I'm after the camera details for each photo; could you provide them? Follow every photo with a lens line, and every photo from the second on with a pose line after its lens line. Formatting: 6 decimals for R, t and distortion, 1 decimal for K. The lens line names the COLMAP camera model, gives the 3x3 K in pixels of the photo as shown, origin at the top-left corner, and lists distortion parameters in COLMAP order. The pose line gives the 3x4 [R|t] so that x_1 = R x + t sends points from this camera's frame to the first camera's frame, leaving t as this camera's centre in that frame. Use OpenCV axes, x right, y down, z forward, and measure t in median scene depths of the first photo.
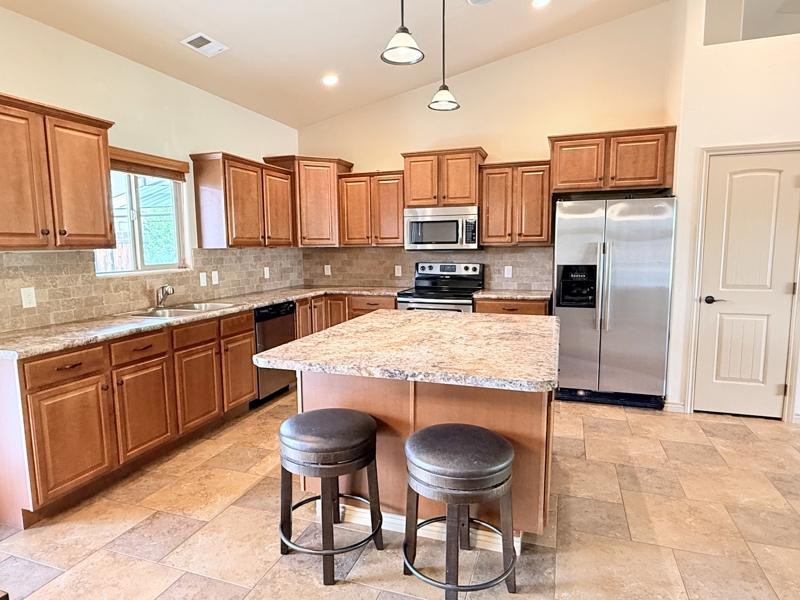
lens RADIAL K [[473.1, 0, 400.0], [0, 473.1, 300.0], [0, 0, 1]] dist [0.002466, 0.000602]
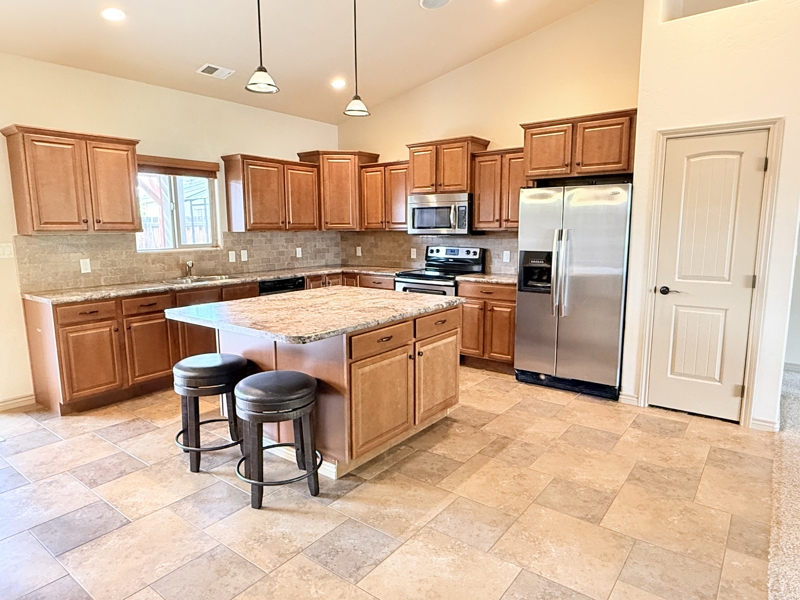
lens RADIAL K [[488.9, 0, 400.0], [0, 488.9, 300.0], [0, 0, 1]] dist [-0.000800, 0.003017]
pose [[0.951398, 0.050748, -0.303753, 0.436824], [-0.039967, 0.998334, 0.041609, -0.001062], [0.305358, -0.027446, 0.951842, -0.100633]]
